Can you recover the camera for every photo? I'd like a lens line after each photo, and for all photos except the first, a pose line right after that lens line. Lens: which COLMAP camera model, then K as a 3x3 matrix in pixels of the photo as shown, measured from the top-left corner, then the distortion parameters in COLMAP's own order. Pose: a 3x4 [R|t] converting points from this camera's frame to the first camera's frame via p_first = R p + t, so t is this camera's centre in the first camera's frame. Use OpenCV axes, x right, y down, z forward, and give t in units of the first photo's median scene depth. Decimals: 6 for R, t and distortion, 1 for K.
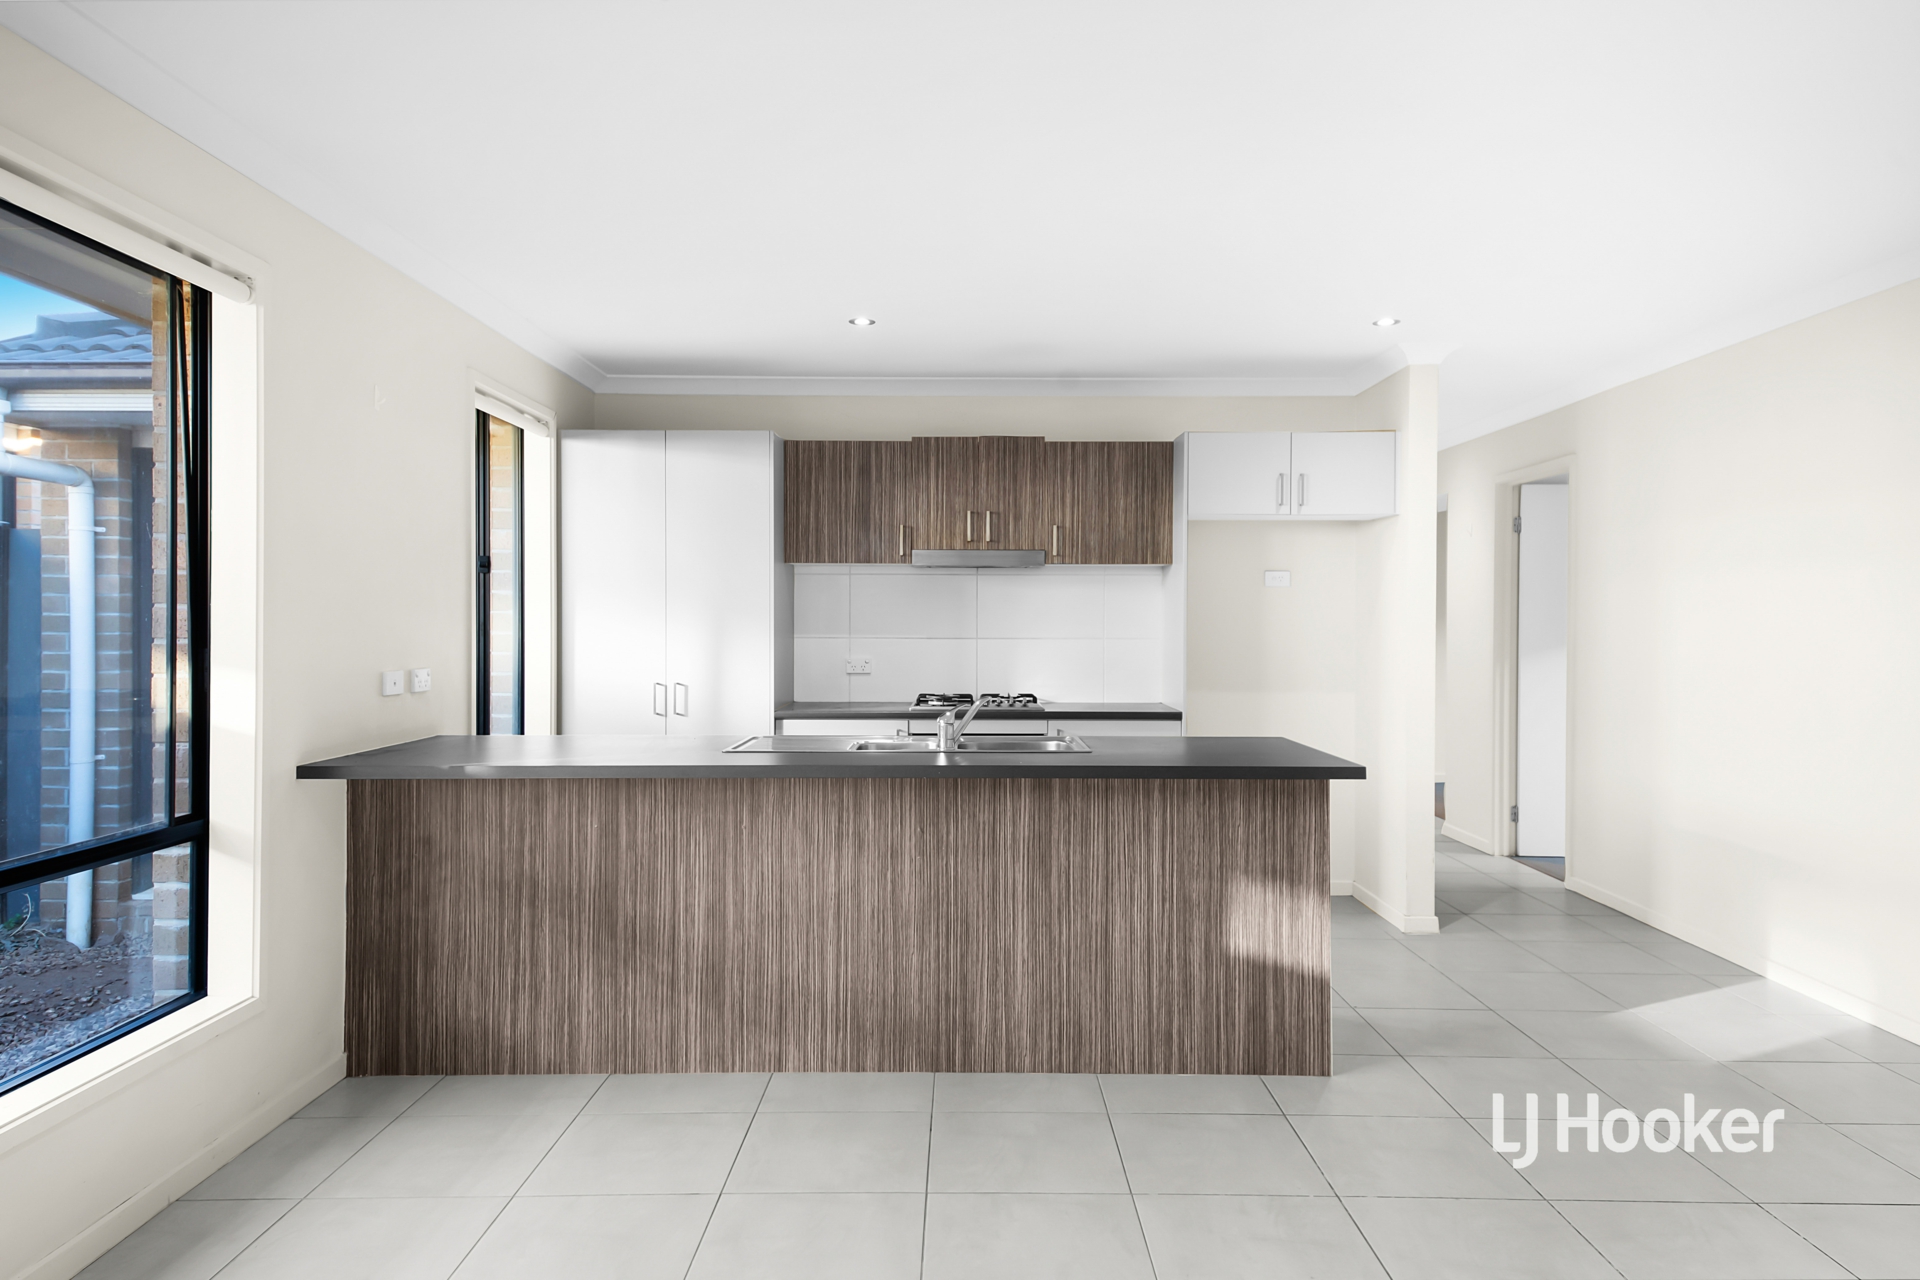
lens RADIAL K [[1262.7, 0, 961.5], [0, 1262.7, 631.9], [0, 0, 1]] dist [0.063109, -0.006376]
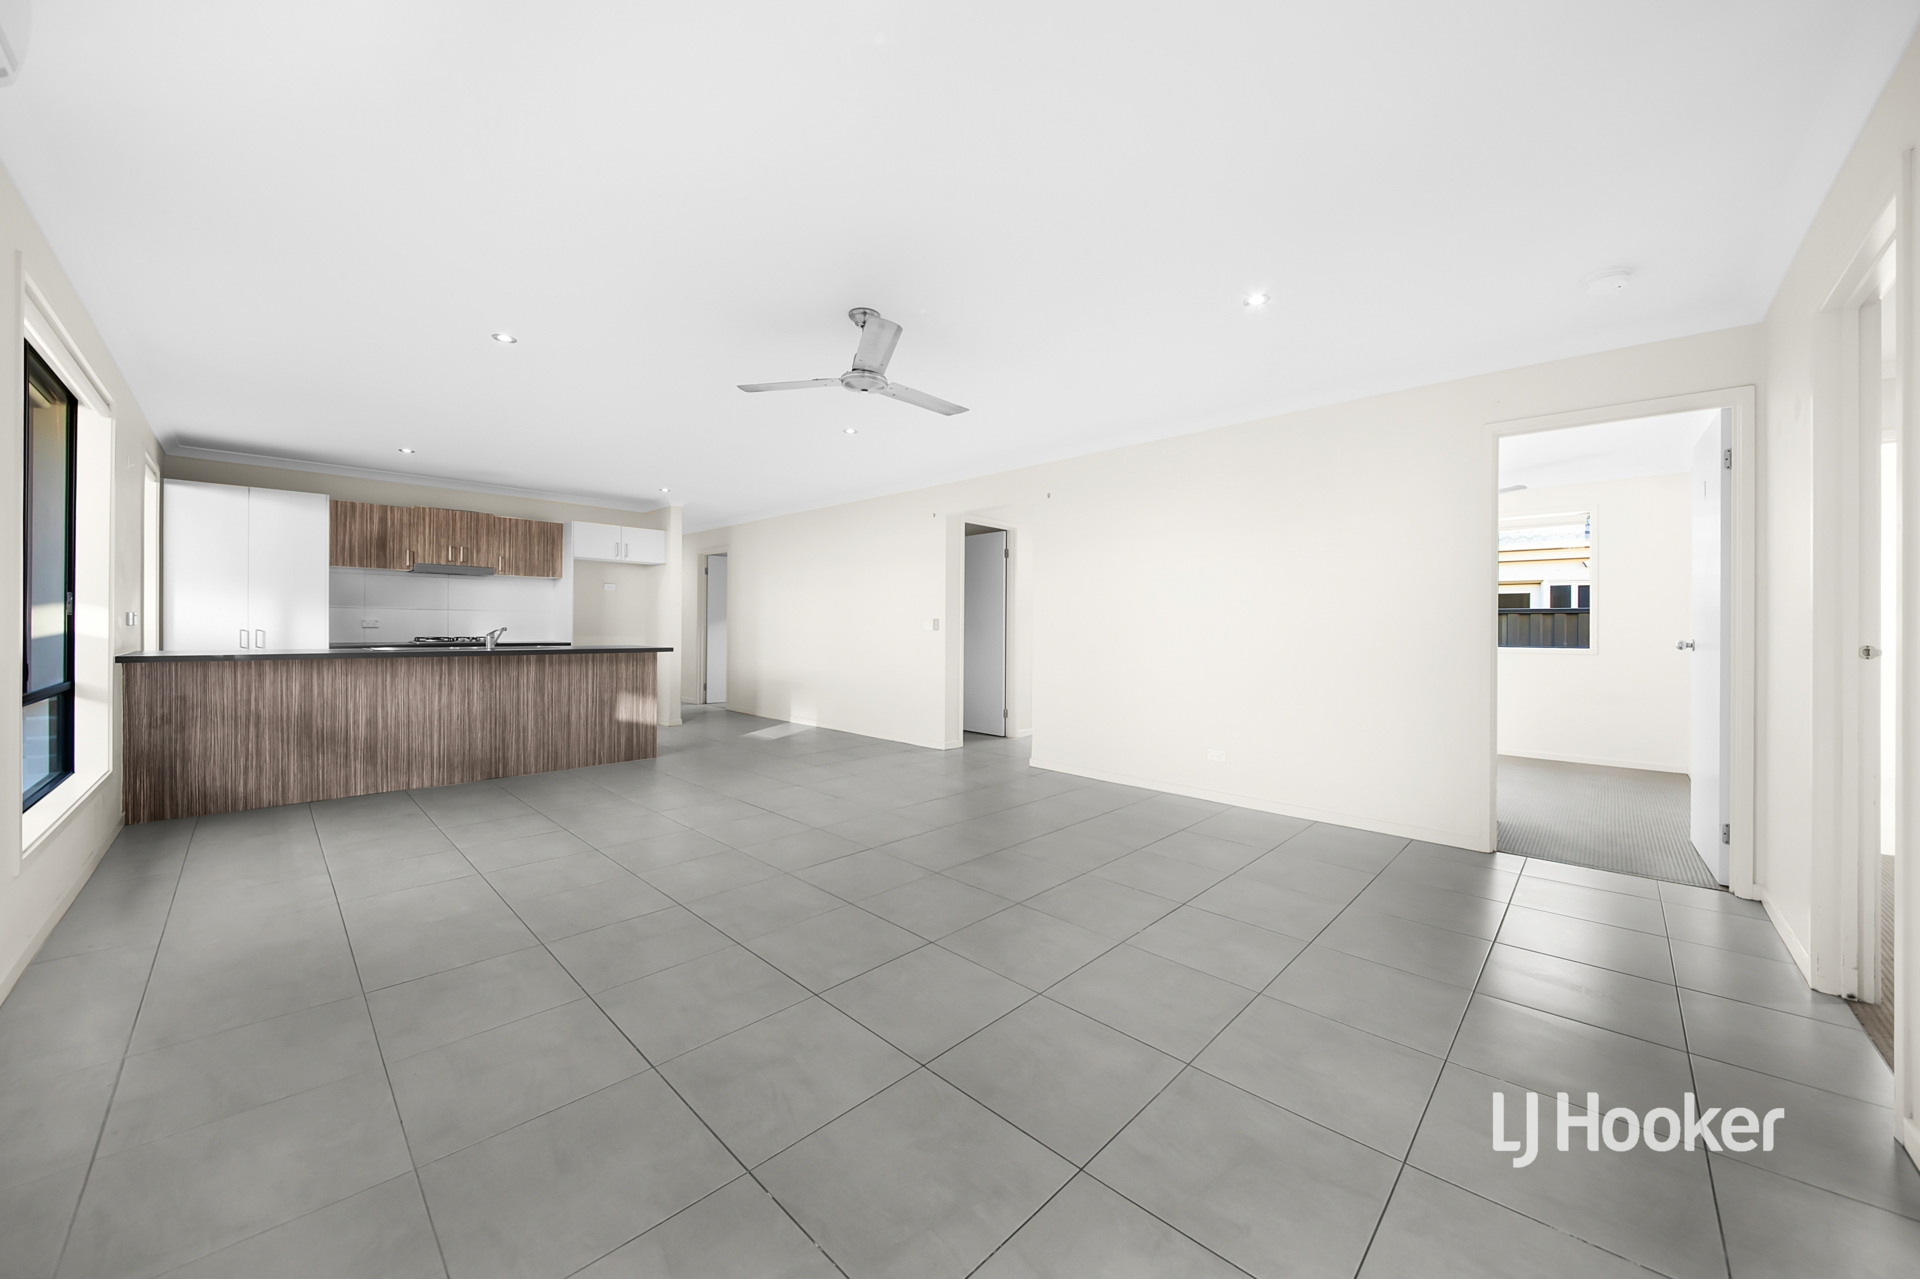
lens RADIAL K [[677.8, 0, 1025.8], [0, 677.8, 624.5], [0, 0, 1]] dist [-0.036764, -0.000617]
pose [[0.634585, 0.005923, 0.772830, -0.347439], [0.000532, 0.999967, -0.008100, 0.060609], [-0.772853, 0.005551, 0.634561, -0.595357]]
